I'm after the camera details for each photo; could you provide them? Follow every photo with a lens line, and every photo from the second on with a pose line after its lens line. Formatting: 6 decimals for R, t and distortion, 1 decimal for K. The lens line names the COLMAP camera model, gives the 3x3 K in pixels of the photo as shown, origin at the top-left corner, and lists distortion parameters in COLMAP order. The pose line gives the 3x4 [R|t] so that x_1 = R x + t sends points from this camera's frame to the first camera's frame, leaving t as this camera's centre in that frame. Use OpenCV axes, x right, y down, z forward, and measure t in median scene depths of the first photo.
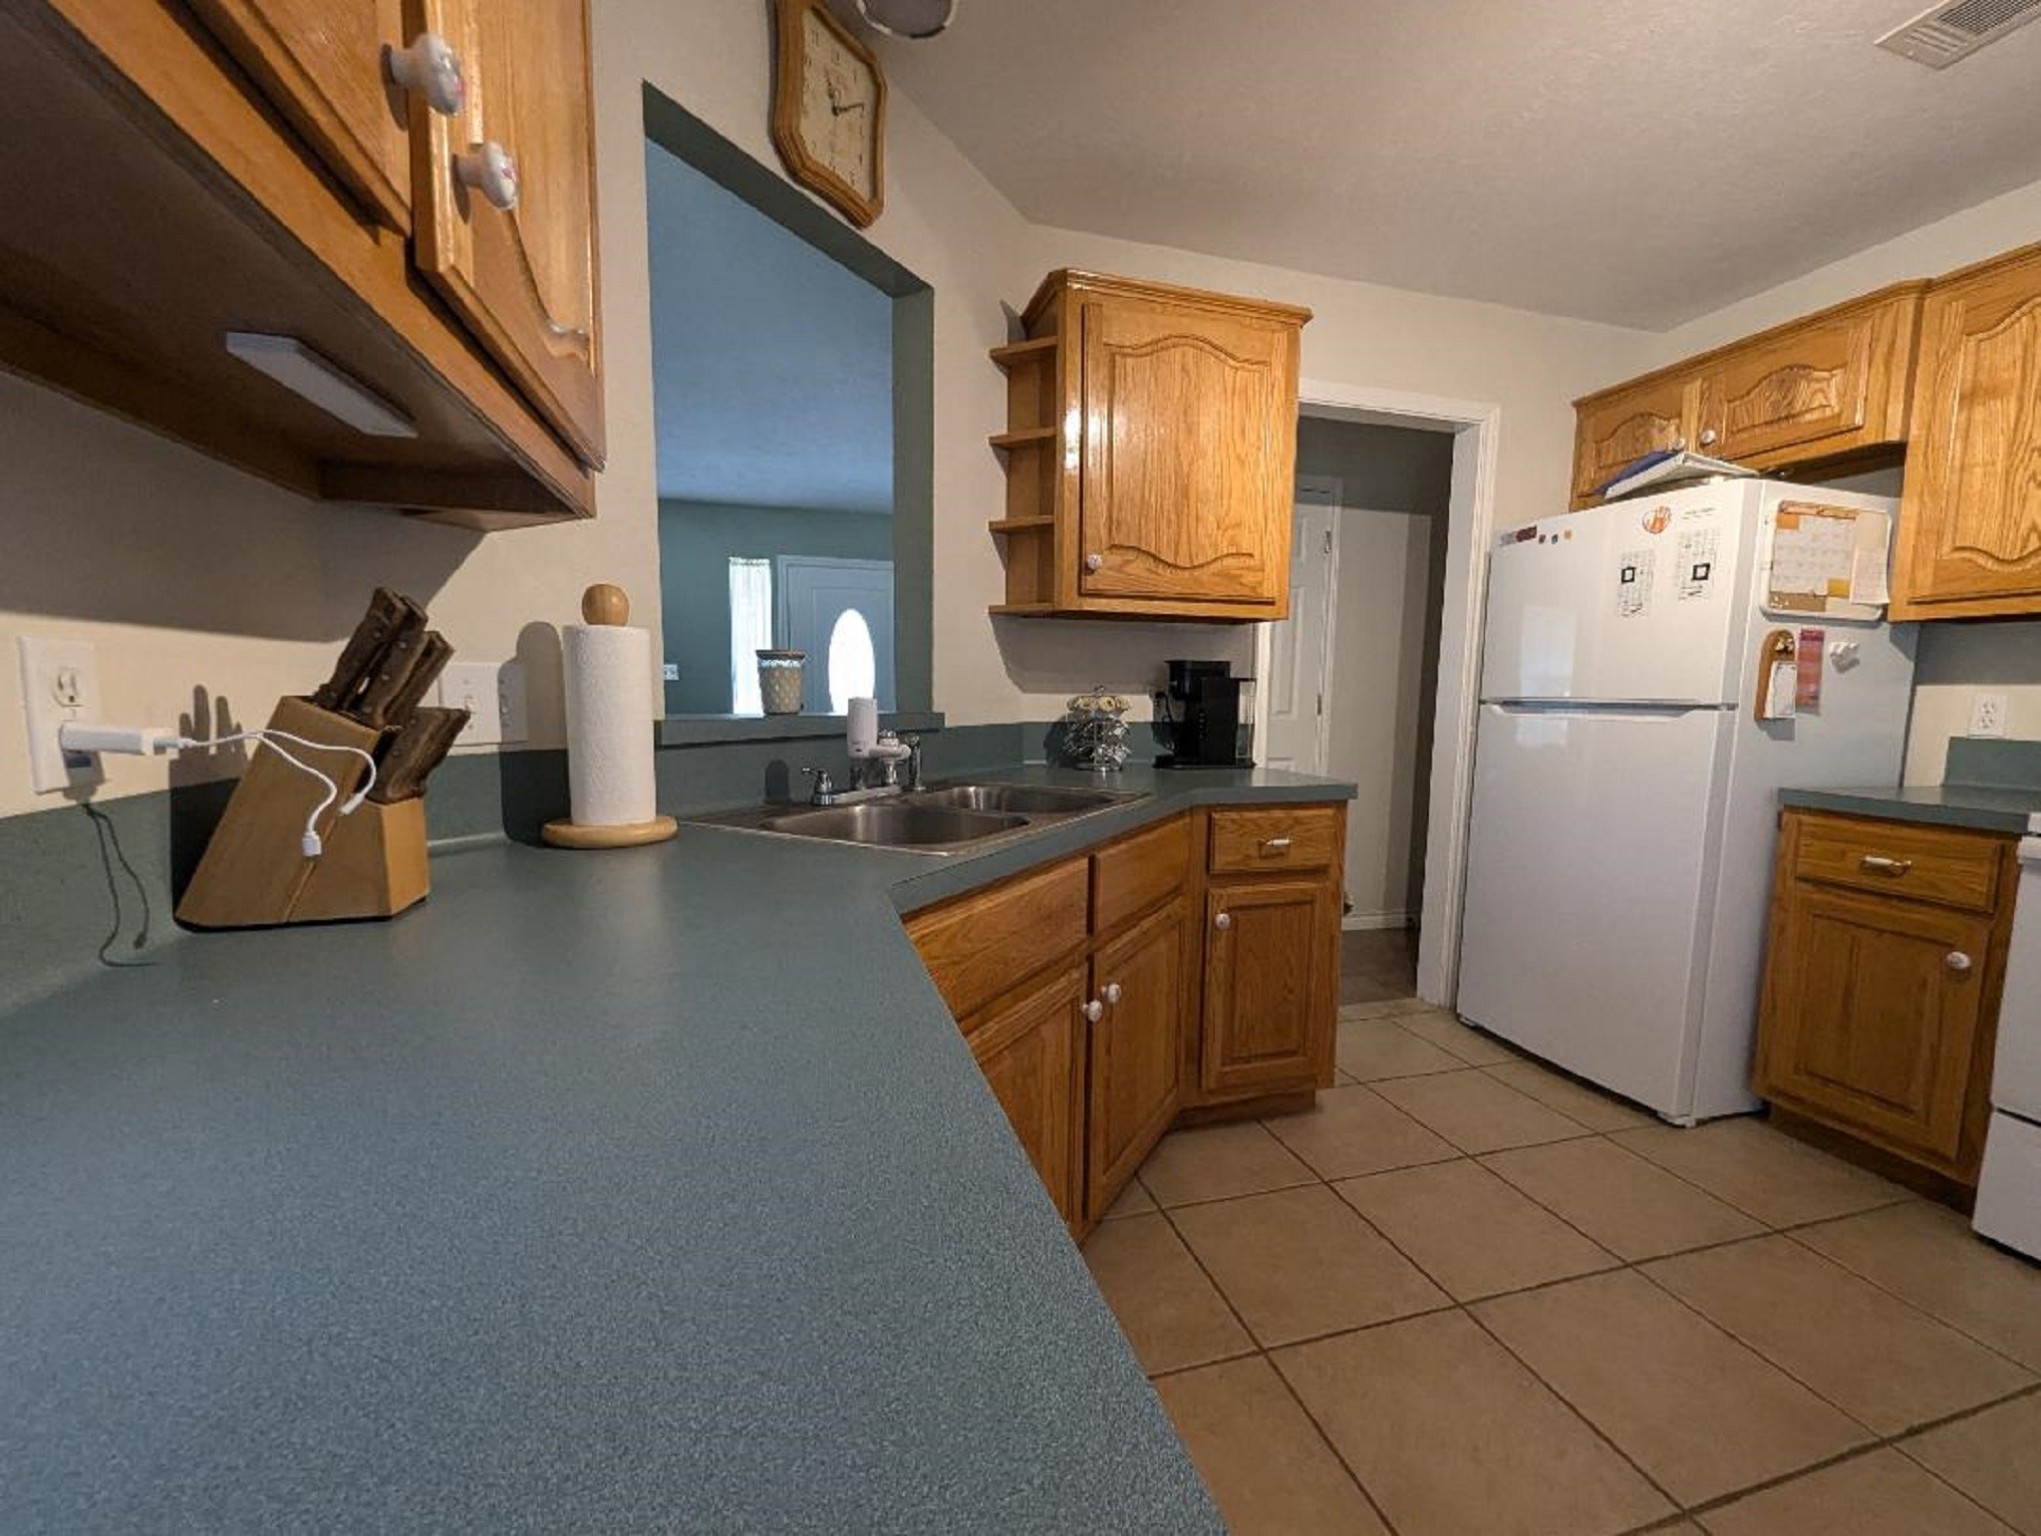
lens RADIAL K [[849.5, 0, 1035.9], [0, 849.5, 786.5], [0, 0, 1]] dist [0.003491, -0.001954]
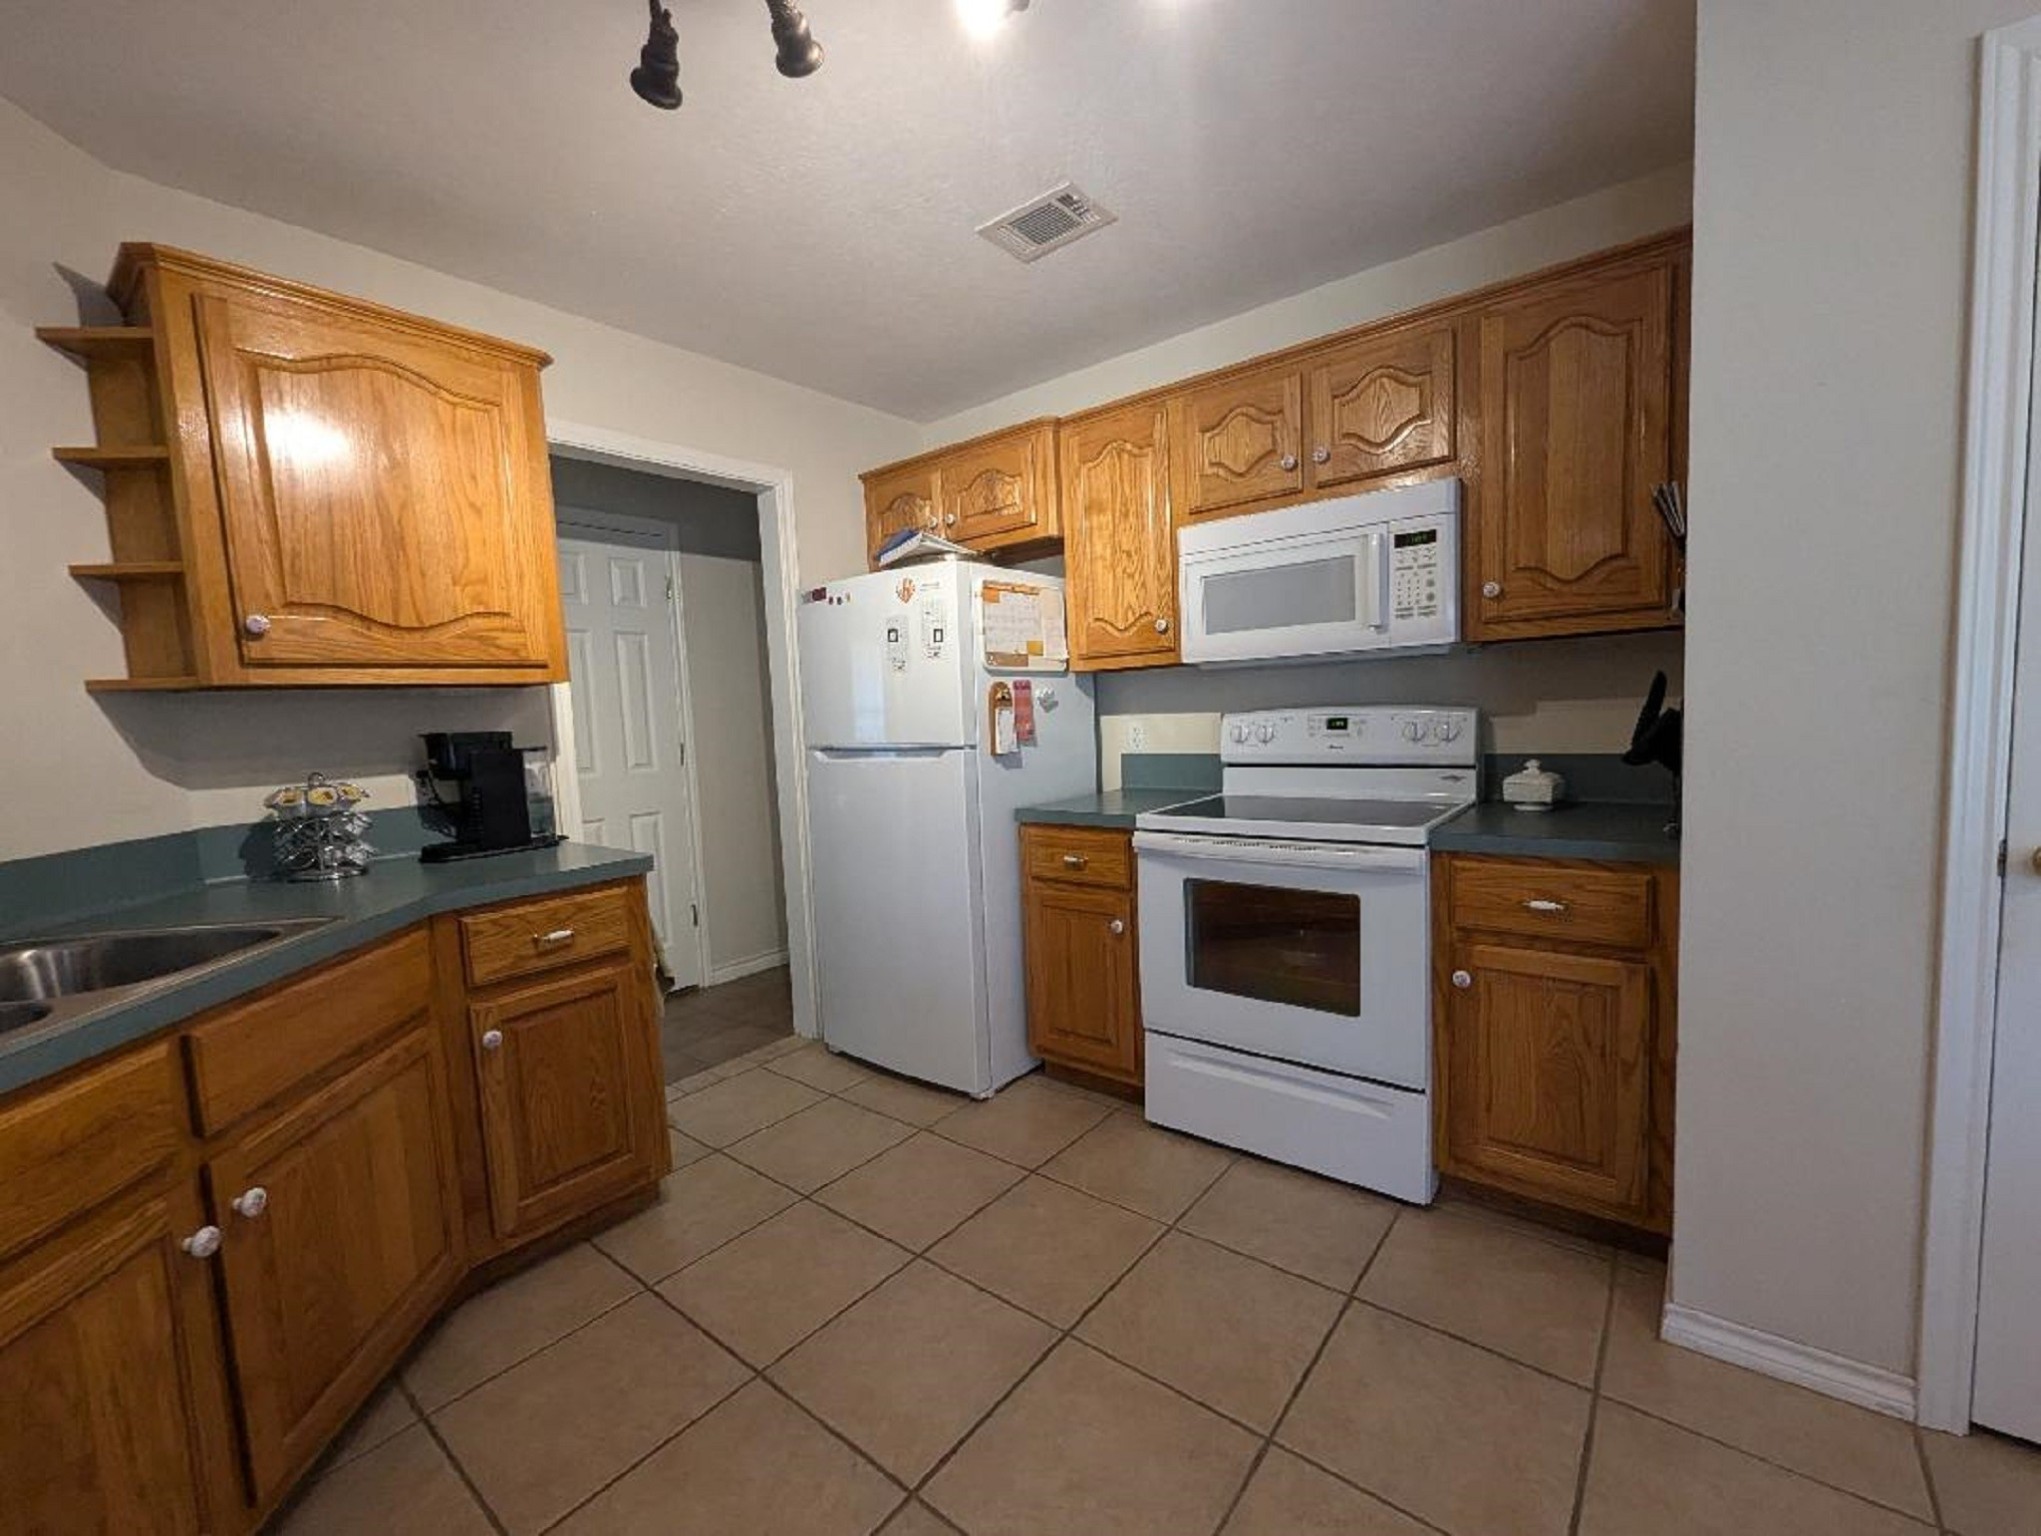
lens RADIAL K [[849.5, 0, 1033.2], [0, 849.5, 785.5], [0, 0, 1]] dist [0.003491, -0.001954]
pose [[0.816919, -0.103281, 0.567430, 0.191899], [0.119151, 0.992834, 0.009172, -0.038539], [-0.564311, 0.060116, 0.823371, -0.040479]]
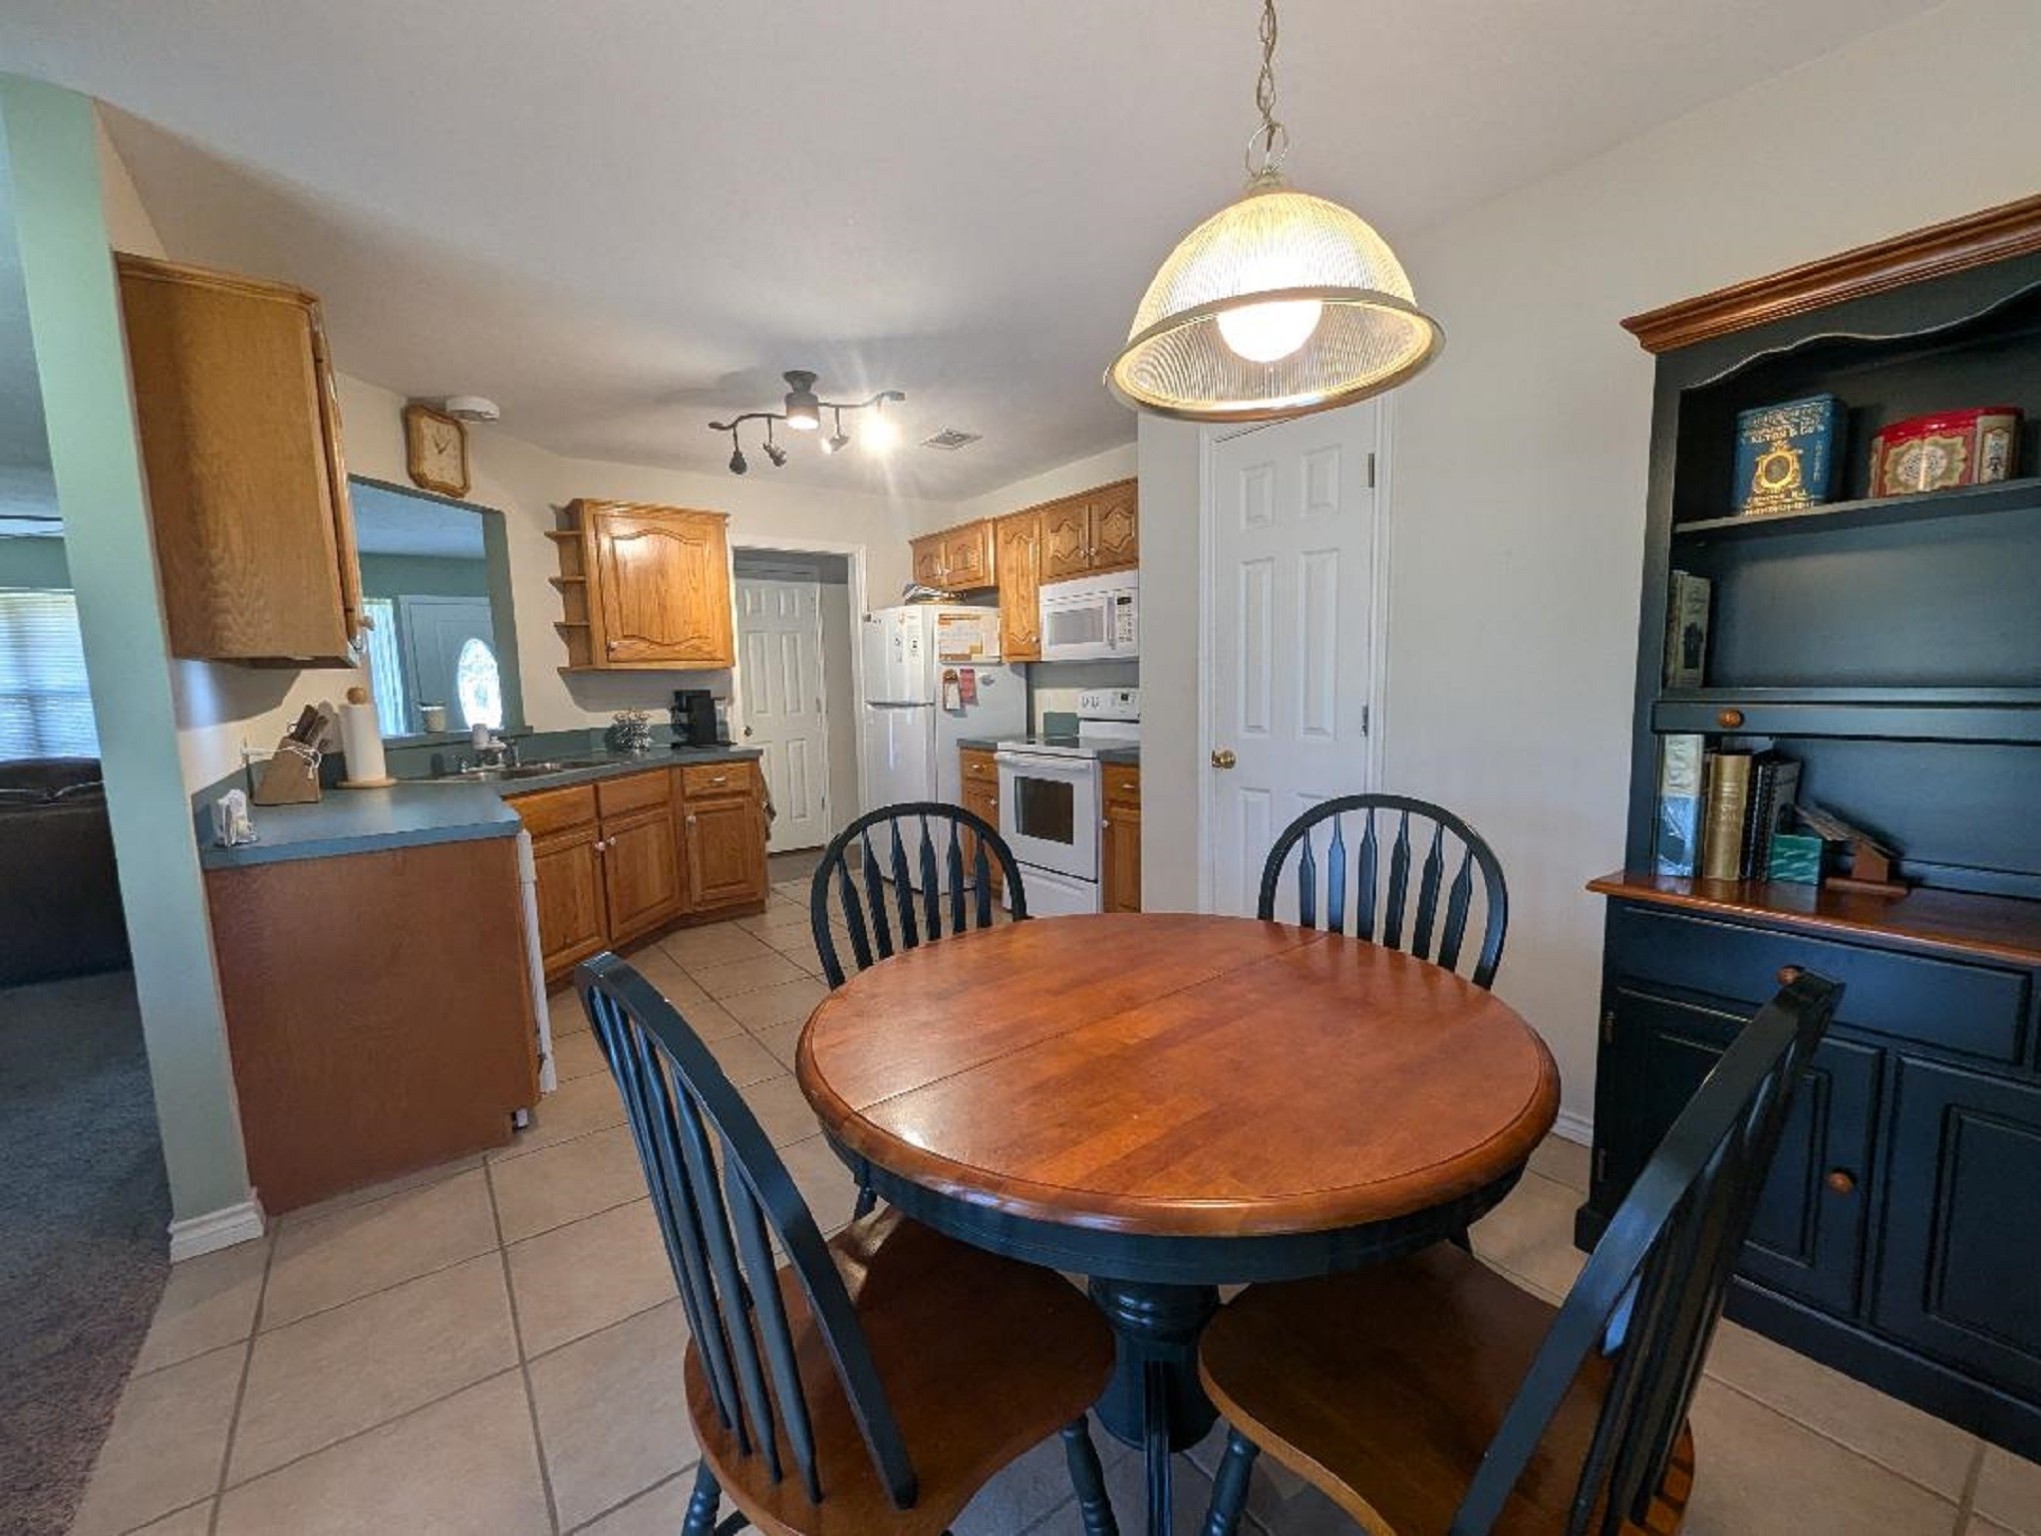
lens RADIAL K [[849.5, 0, 1034.8], [0, 849.5, 785.6], [0, 0, 1]] dist [0.003491, -0.001954]
pose [[0.937091, -0.079980, 0.339799, 0.286986], [0.075573, 0.996796, 0.026207, 0.080556], [-0.340807, 0.001121, 0.940133, -1.176079]]
